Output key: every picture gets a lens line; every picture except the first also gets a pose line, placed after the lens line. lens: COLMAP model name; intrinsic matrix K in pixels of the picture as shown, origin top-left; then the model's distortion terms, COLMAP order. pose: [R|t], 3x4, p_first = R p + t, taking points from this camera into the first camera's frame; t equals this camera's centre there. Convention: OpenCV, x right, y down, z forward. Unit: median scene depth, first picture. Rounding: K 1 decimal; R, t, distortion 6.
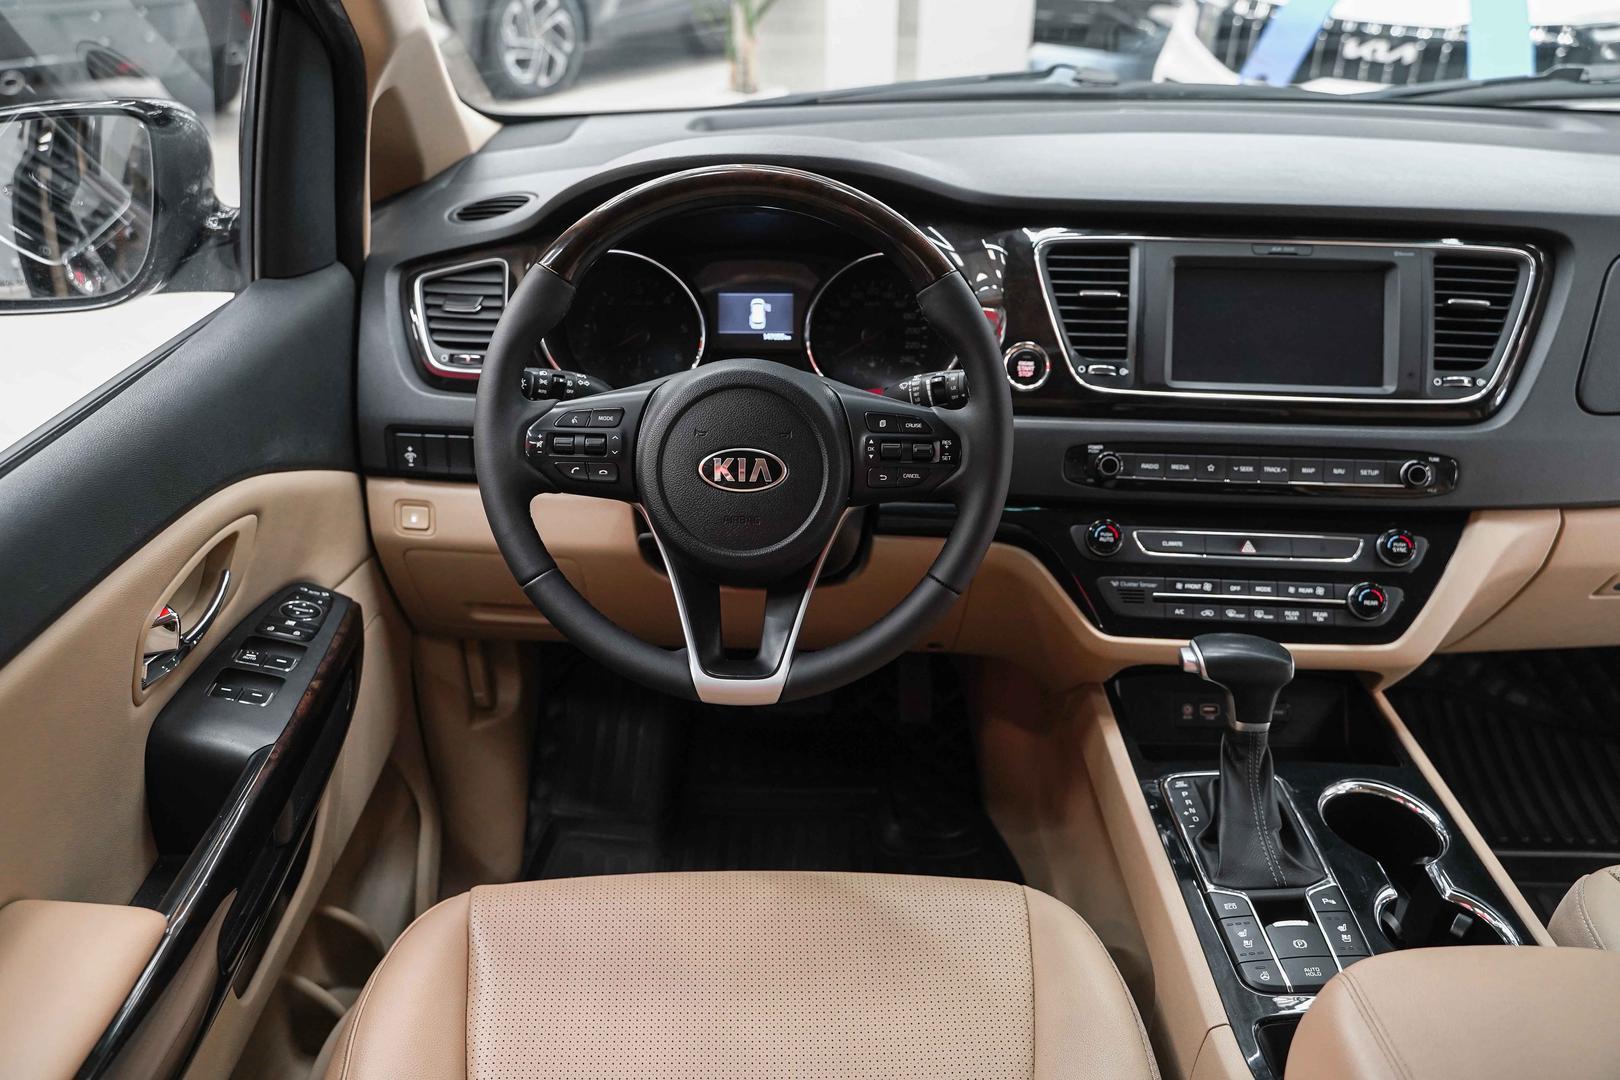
lens RADIAL K [[1304.9, 0, 810.2], [0, 1304.9, 537.3], [0, 0, 1]] dist [-0.001675, 0.001023]
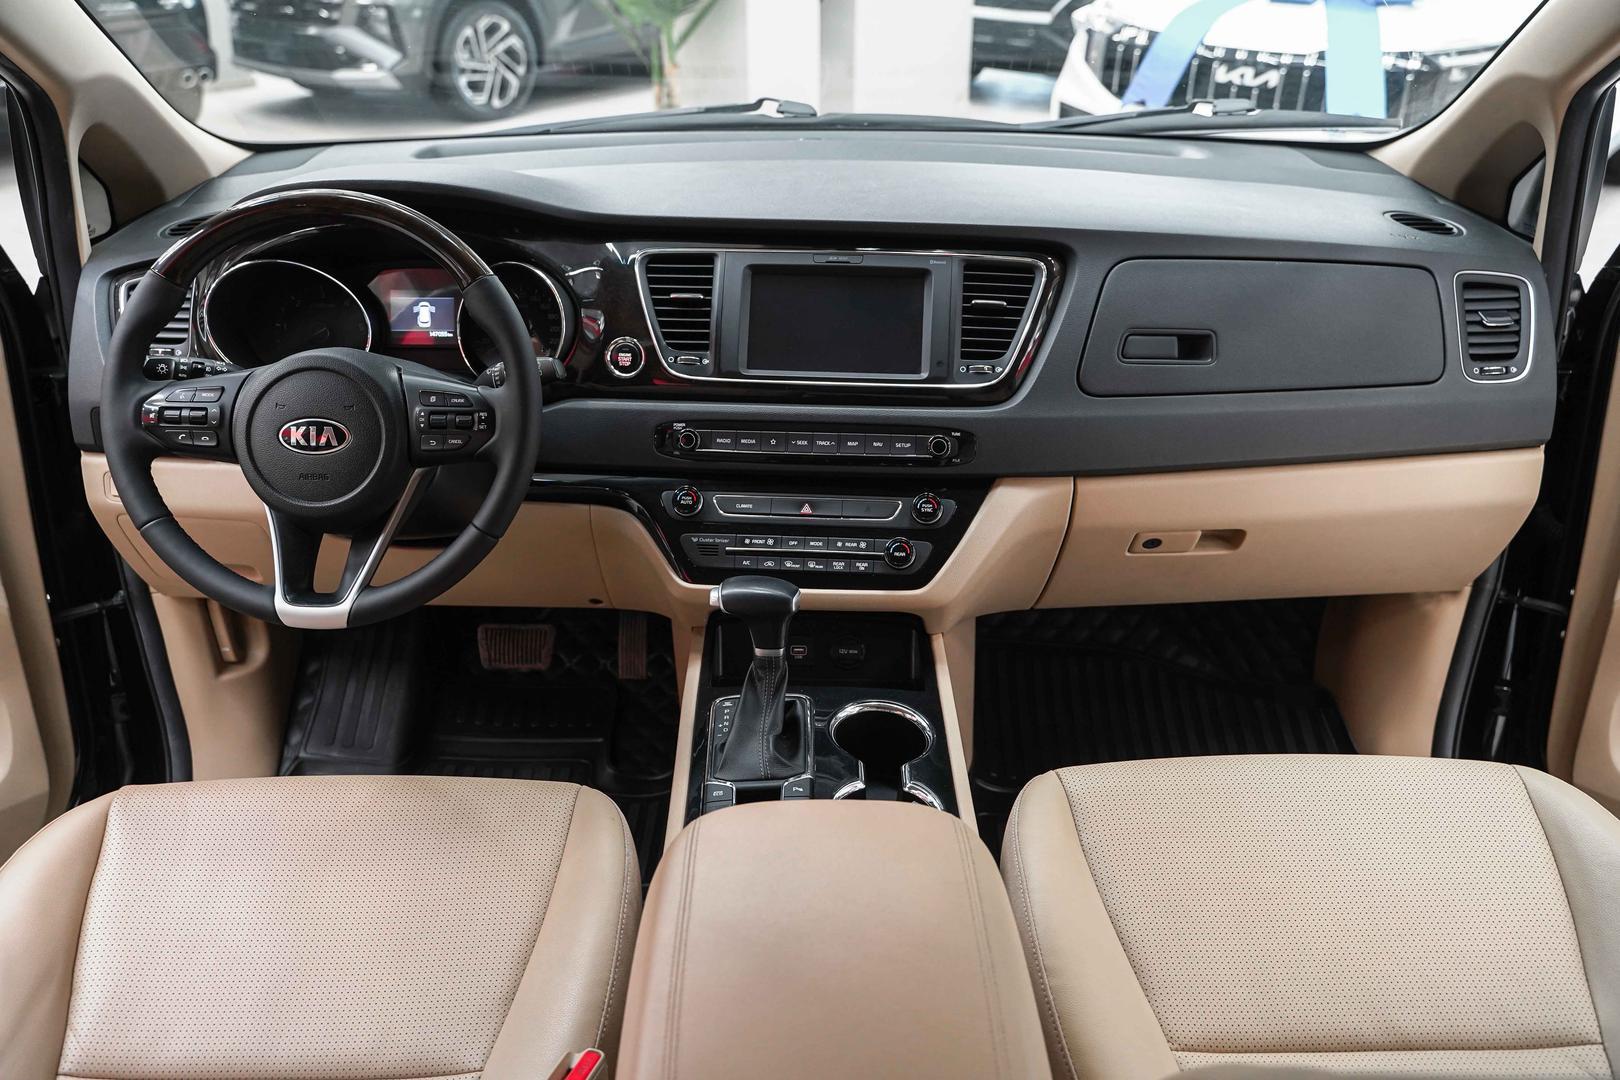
lens RADIAL K [[1304.9, 0, 812.8], [0, 1304.9, 538.4], [0, 0, 1]] dist [-0.001675, 0.001023]
pose [[0.999998, -0.000671, -0.001831, 0.340062], [0.000649, 0.999928, -0.011980, 0.048355], [0.001839, 0.011979, 0.999927, -0.185127]]
